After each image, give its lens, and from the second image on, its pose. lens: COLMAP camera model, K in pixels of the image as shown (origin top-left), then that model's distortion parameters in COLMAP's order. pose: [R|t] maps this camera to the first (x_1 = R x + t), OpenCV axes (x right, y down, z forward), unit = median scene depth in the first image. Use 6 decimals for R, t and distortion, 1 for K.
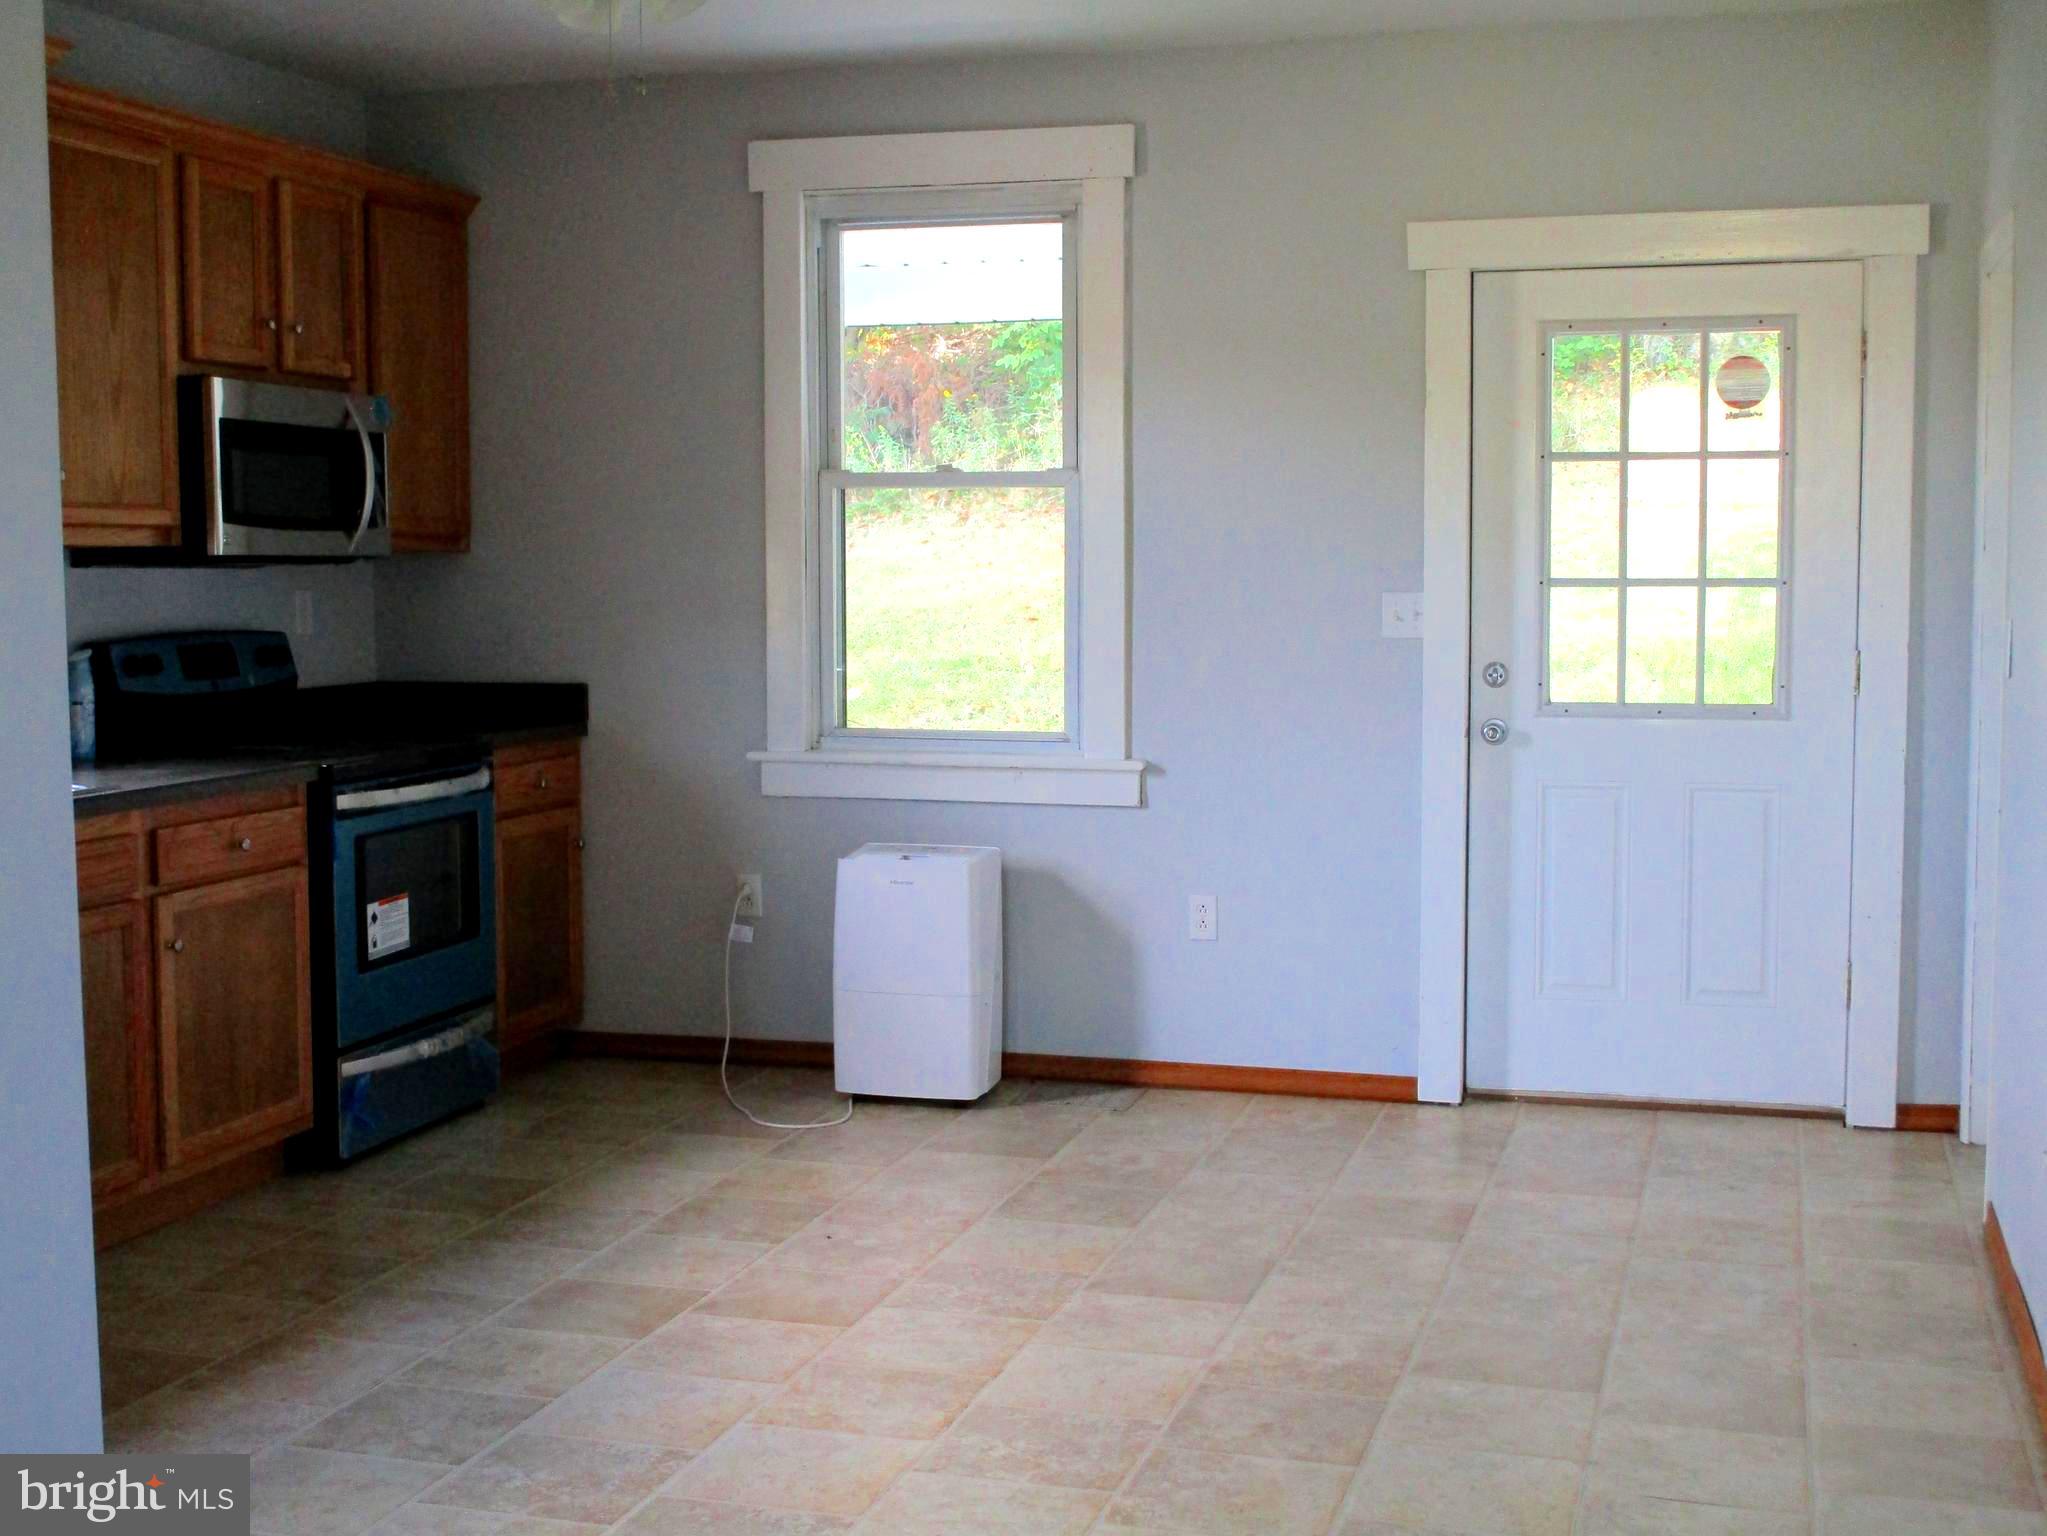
lens RADIAL K [[2557.9, 0, 1018.5], [0, 2557.9, 759.3], [0, 0, 1]] dist [-0.055700, 0.047831]
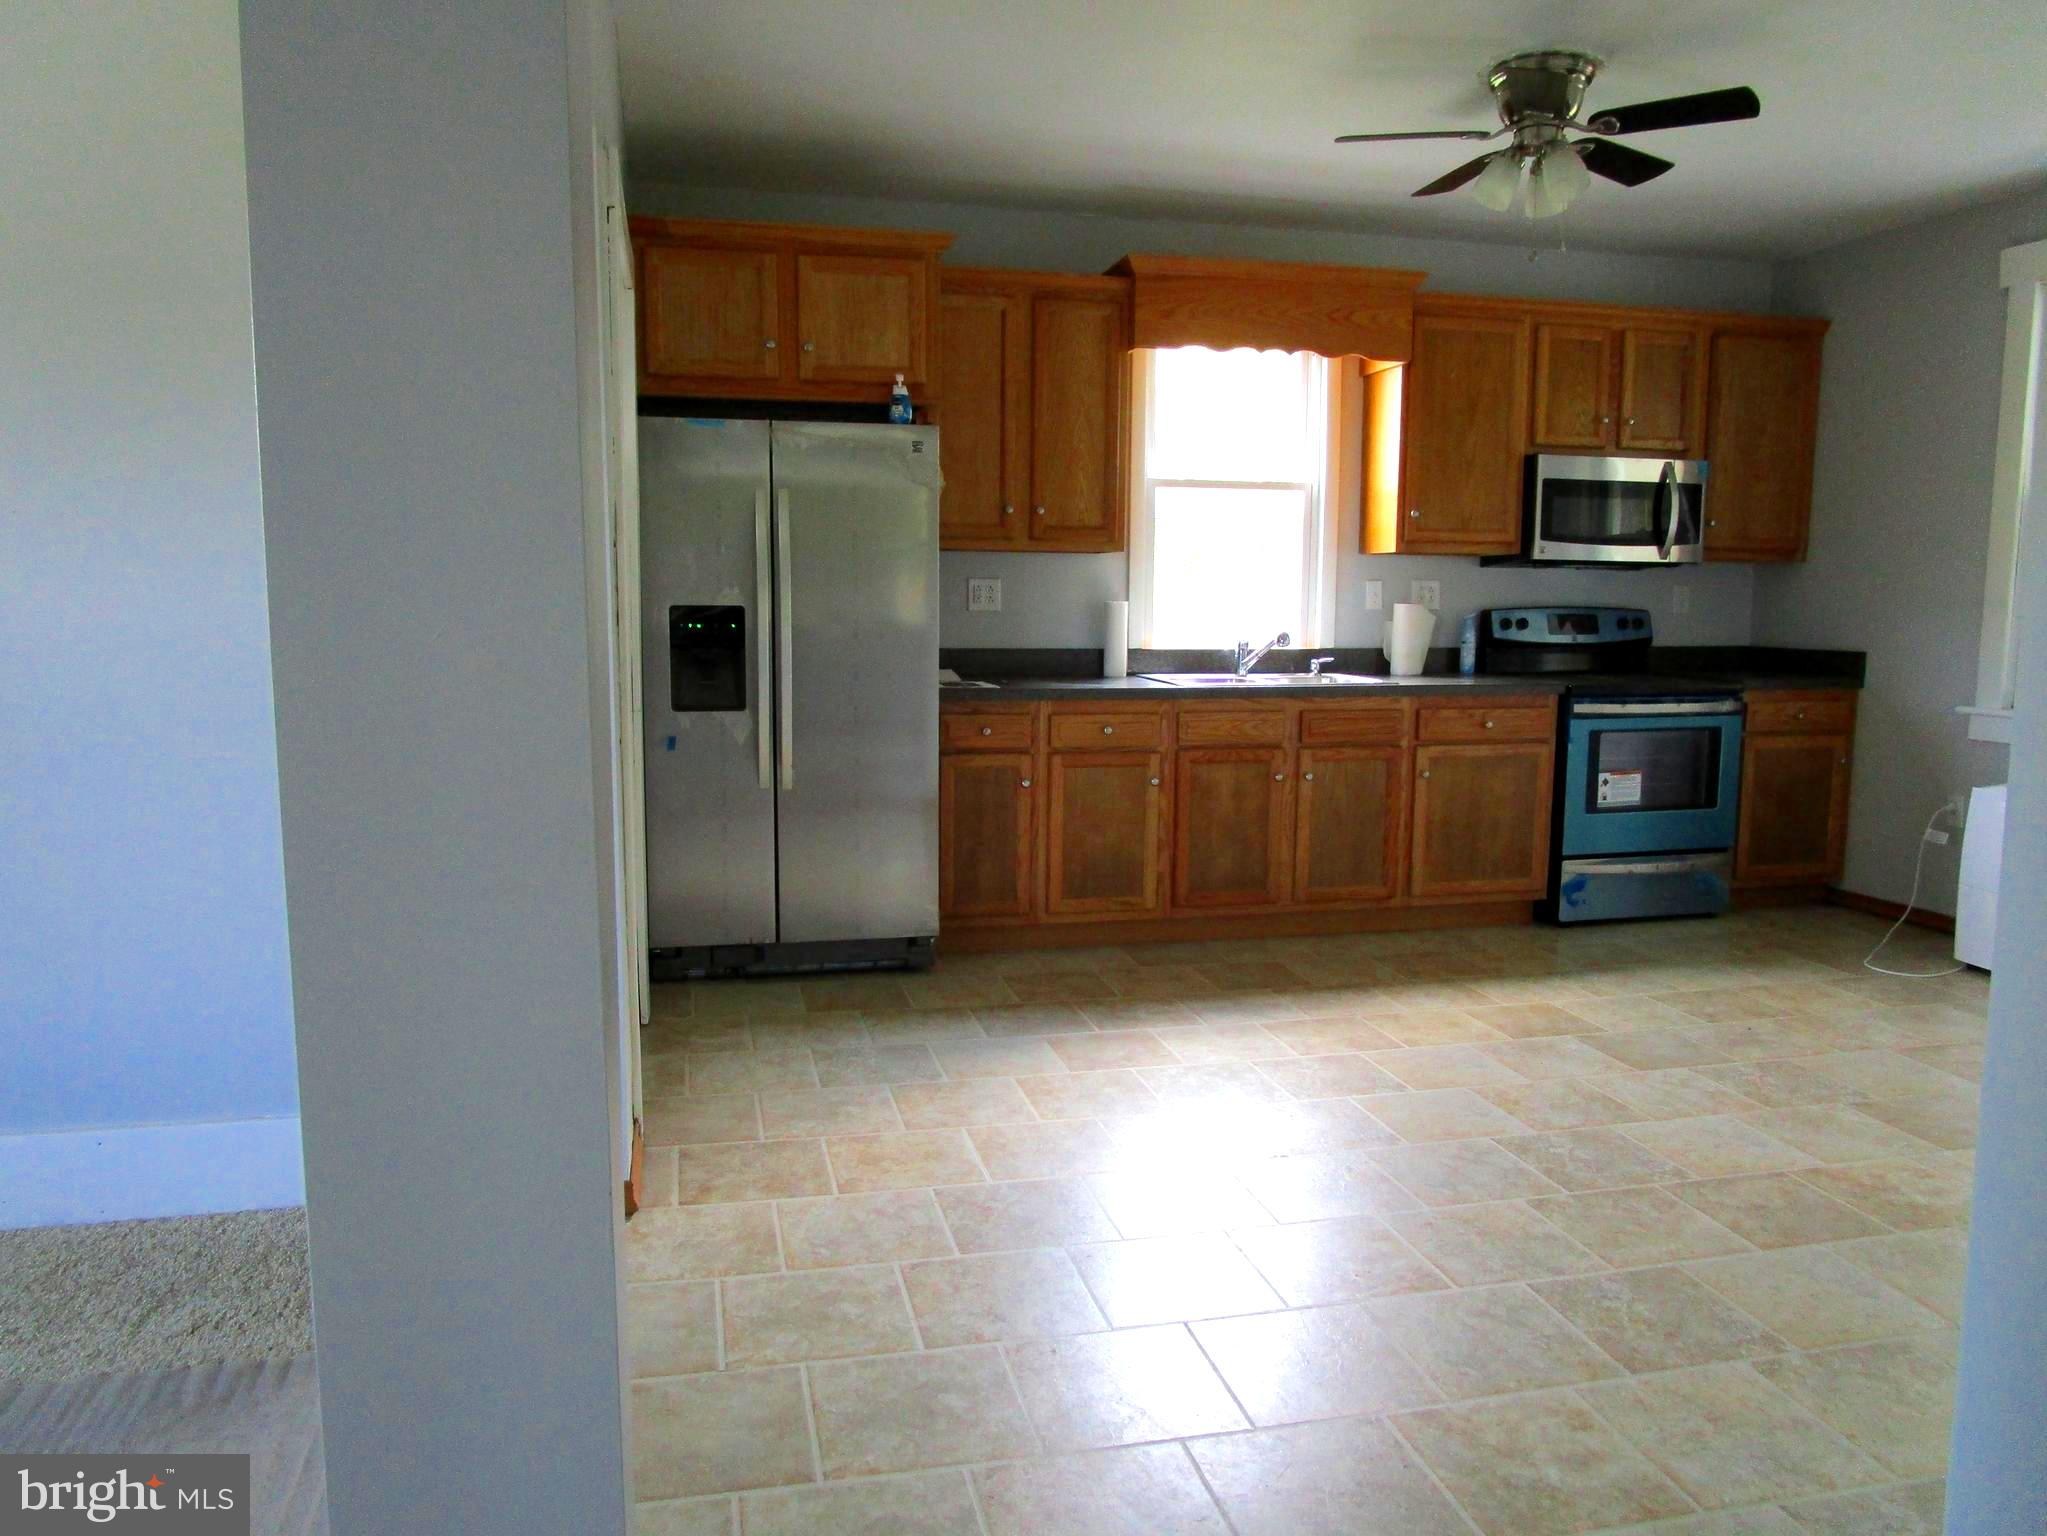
lens RADIAL K [[1486.4, 0, 1066.6], [0, 1486.4, 767.0], [0, 0, 1]] dist [-0.001911, -0.000876]
pose [[0.511070, 0.108134, -0.852710, 0.392217], [-0.076821, 0.993831, 0.079988, 0.002934], [0.856099, 0.024626, 0.516225, 0.215371]]
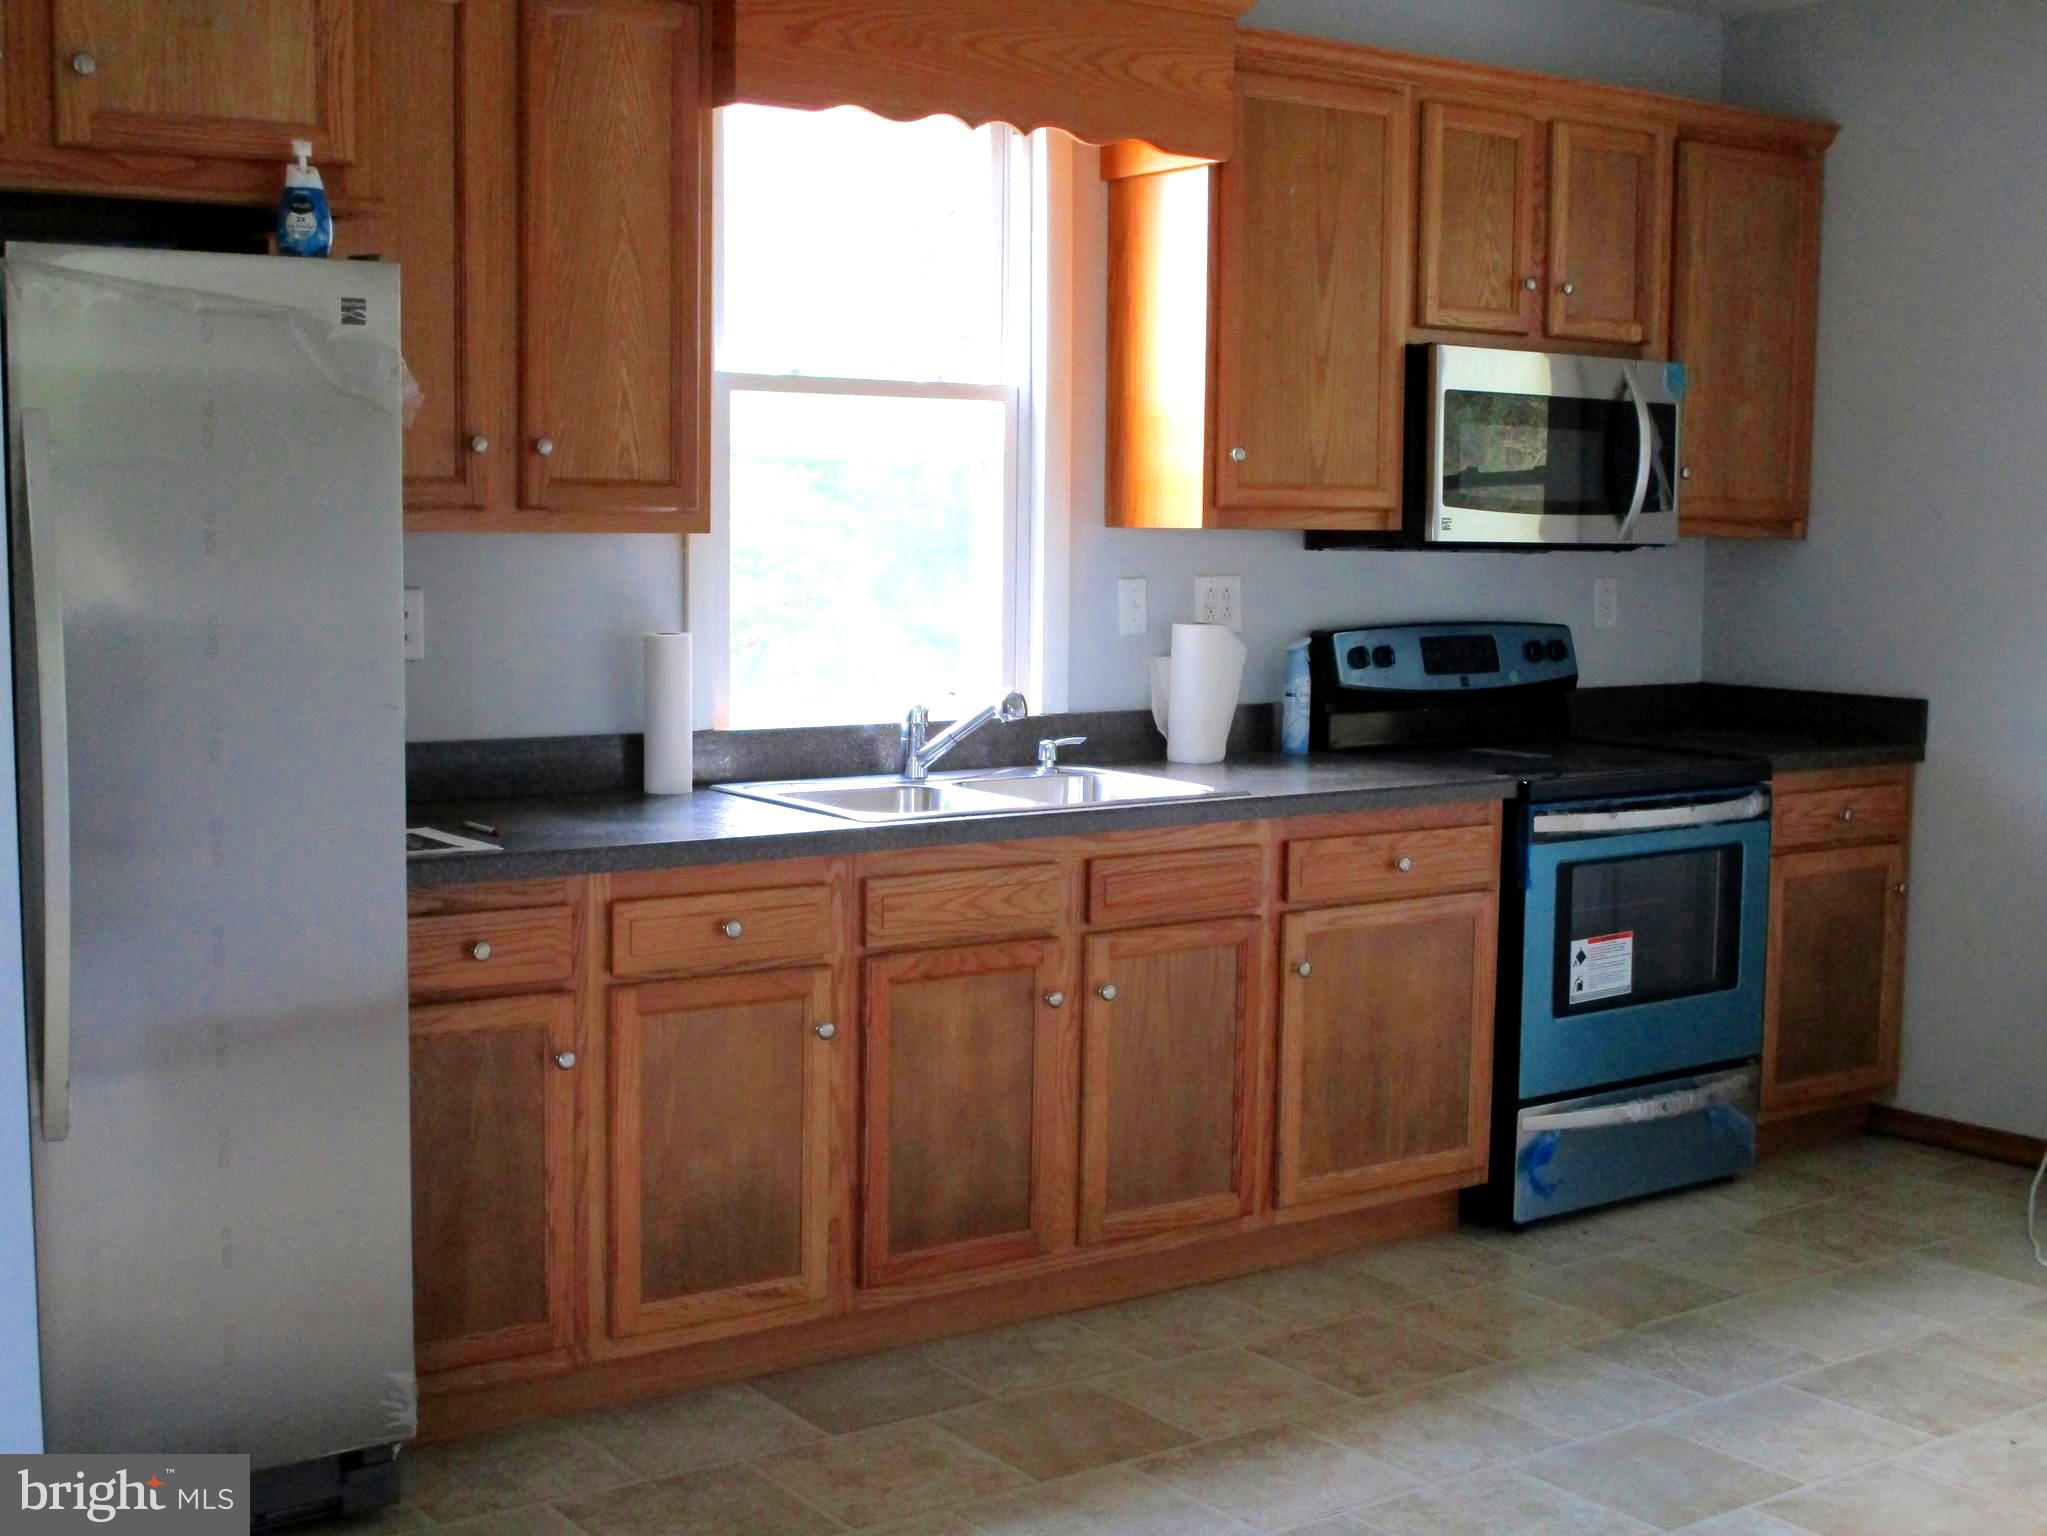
lens RADIAL K [[2557.9, 0, 1018.5], [0, 2557.9, 759.3], [0, 0, 1]] dist [-0.055700, 0.047831]
pose [[0.786337, 0.071462, -0.613651, 0.133408], [-0.061861, 0.997403, 0.036882, -0.026937], [0.614693, 0.008960, 0.788716, 0.188974]]
